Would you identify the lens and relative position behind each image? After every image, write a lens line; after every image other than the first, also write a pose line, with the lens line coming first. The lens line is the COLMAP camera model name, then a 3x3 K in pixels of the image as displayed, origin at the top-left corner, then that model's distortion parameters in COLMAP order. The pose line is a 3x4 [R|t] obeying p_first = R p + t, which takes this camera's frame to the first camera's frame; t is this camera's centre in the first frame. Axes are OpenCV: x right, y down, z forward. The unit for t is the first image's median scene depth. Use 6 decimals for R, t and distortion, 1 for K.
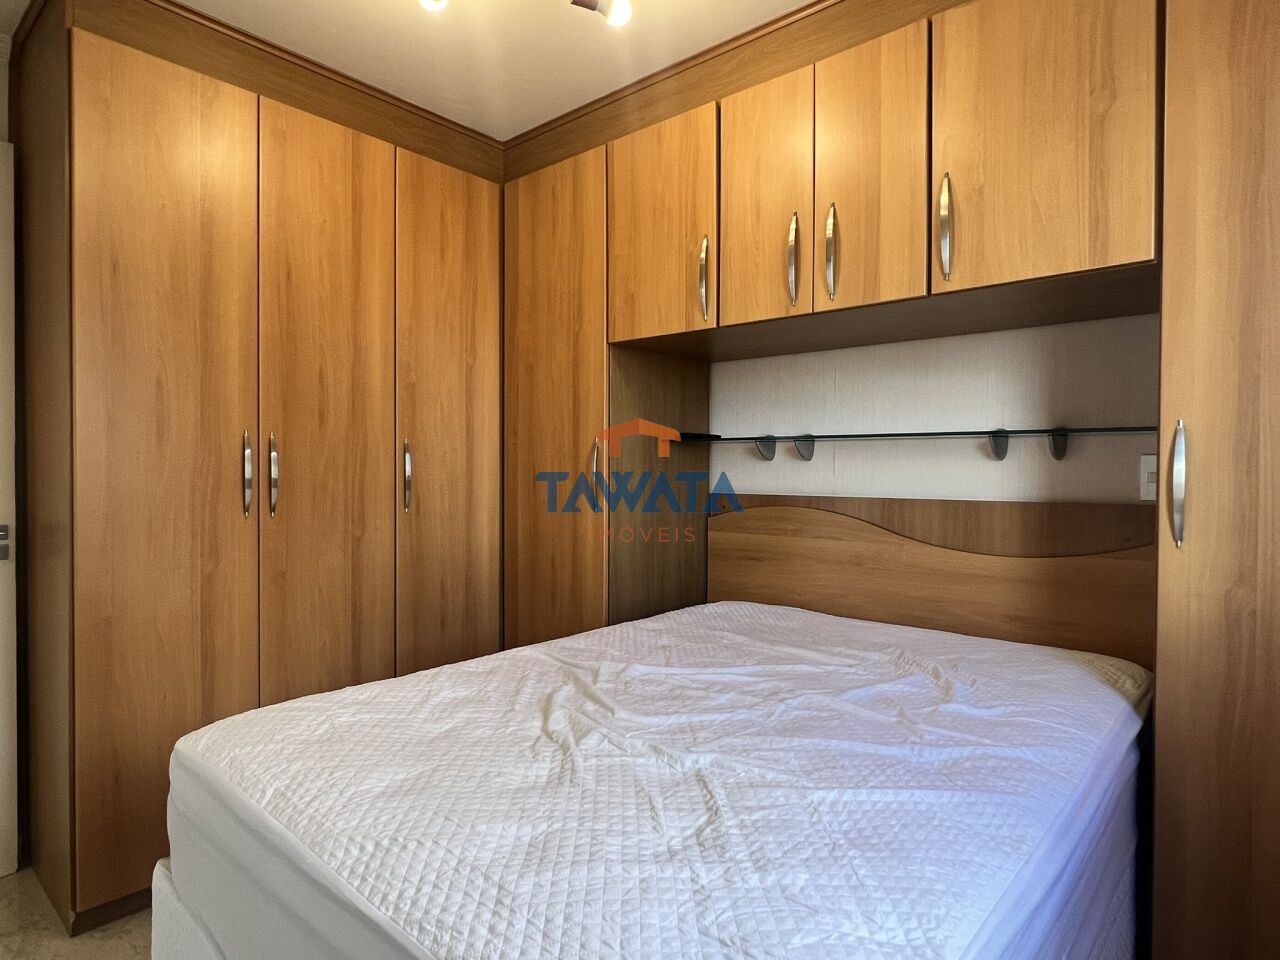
lens RADIAL K [[730.9, 0, 638.7], [0, 730.9, 478.0], [0, 0, 1]] dist [0.005968, 0.000173]
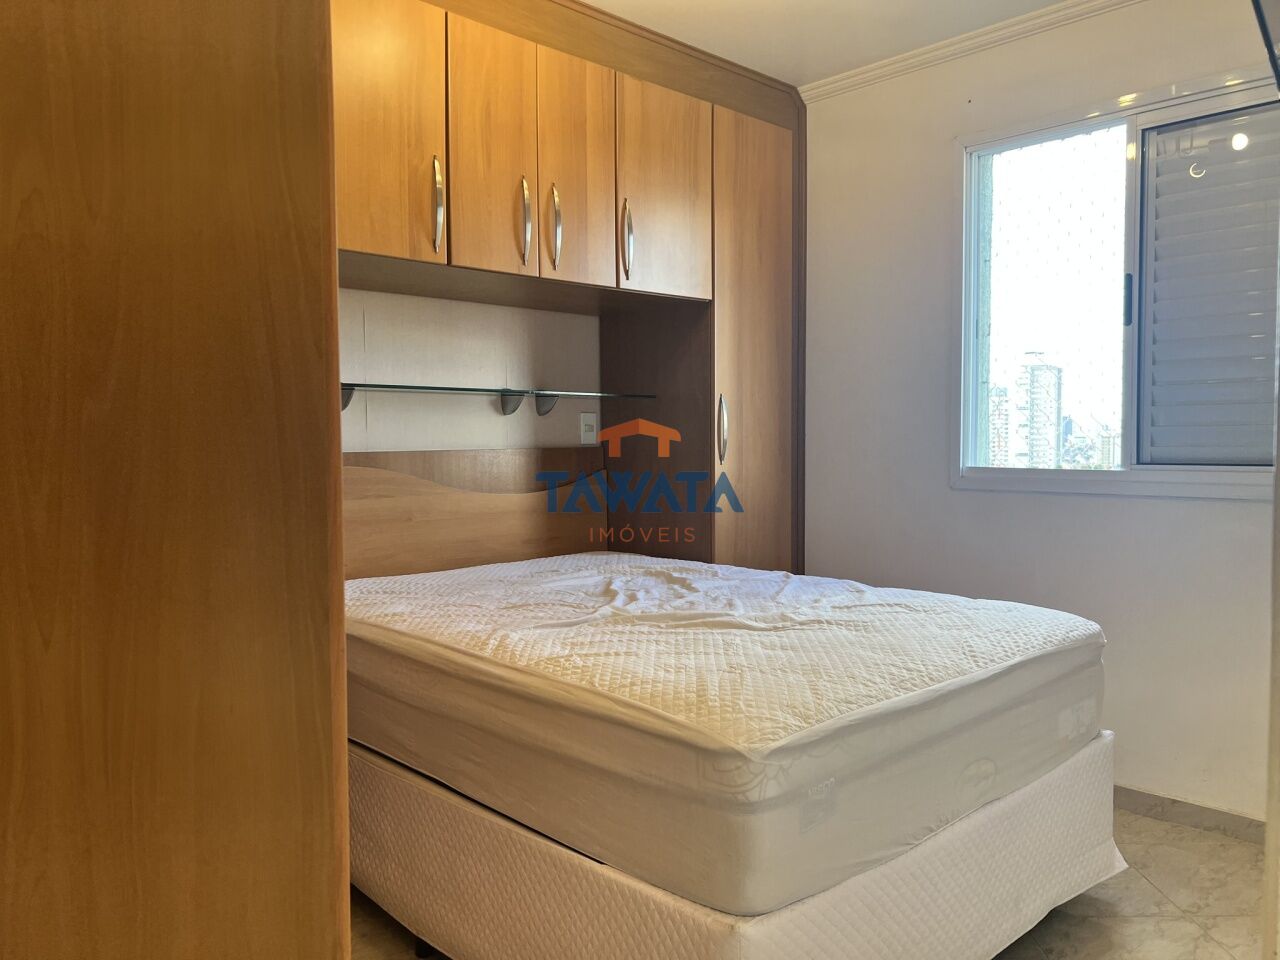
lens RADIAL K [[960.1, 0, 639.3], [0, 960.1, 478.5], [0, 0, 1]] dist [0.038897, -0.048855]
pose [[0.078948, -0.053330, 0.995451, -1.059061], [0.016837, 0.998497, 0.052158, 0.001338], [-0.996737, 0.012643, 0.079728, 0.655140]]
